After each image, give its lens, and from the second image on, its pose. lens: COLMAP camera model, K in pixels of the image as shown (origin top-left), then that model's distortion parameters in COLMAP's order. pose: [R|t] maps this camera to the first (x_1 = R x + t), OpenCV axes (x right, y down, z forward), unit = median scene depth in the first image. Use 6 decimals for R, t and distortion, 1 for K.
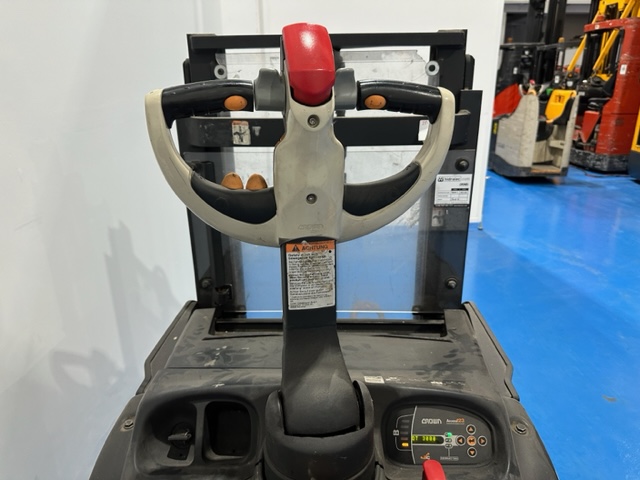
lens RADIAL K [[471.0, 0, 308.2], [0, 471.0, 237.0], [0, 0, 1]] dist [0.022341, -0.007058]
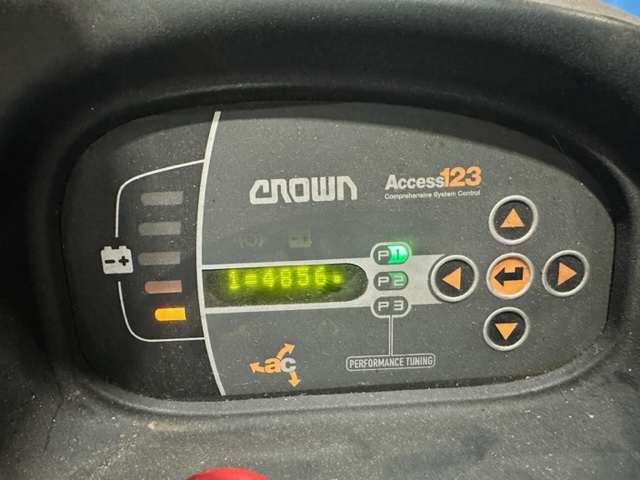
lens RADIAL K [[446.1, 0, 320.0], [0, 446.1, 240.0], [0, 0, 1]] dist [-0.000403, 0.000083]
pose [[0.995454, -0.056007, 0.077034, 0.051944], [0.023689, 0.929004, 0.369311, 0.070792], [-0.092249, -0.365807, 0.926108, 0.171719]]
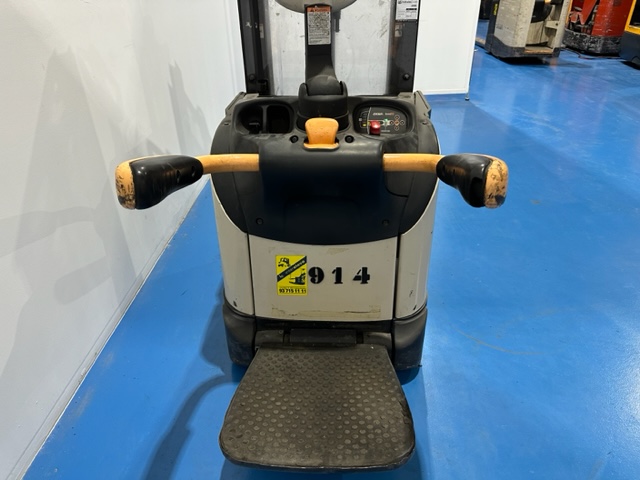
lens RADIAL K [[471.0, 0, 308.2], [0, 471.0, 237.0], [0, 0, 1]] dist [0.022341, -0.007058]
pose [[0.999930, 0.003204, -0.011366, -0.002802], [-0.000928, 0.980834, 0.194842, 0.105241], [0.011772, -0.194818, 0.980769, -0.223322]]
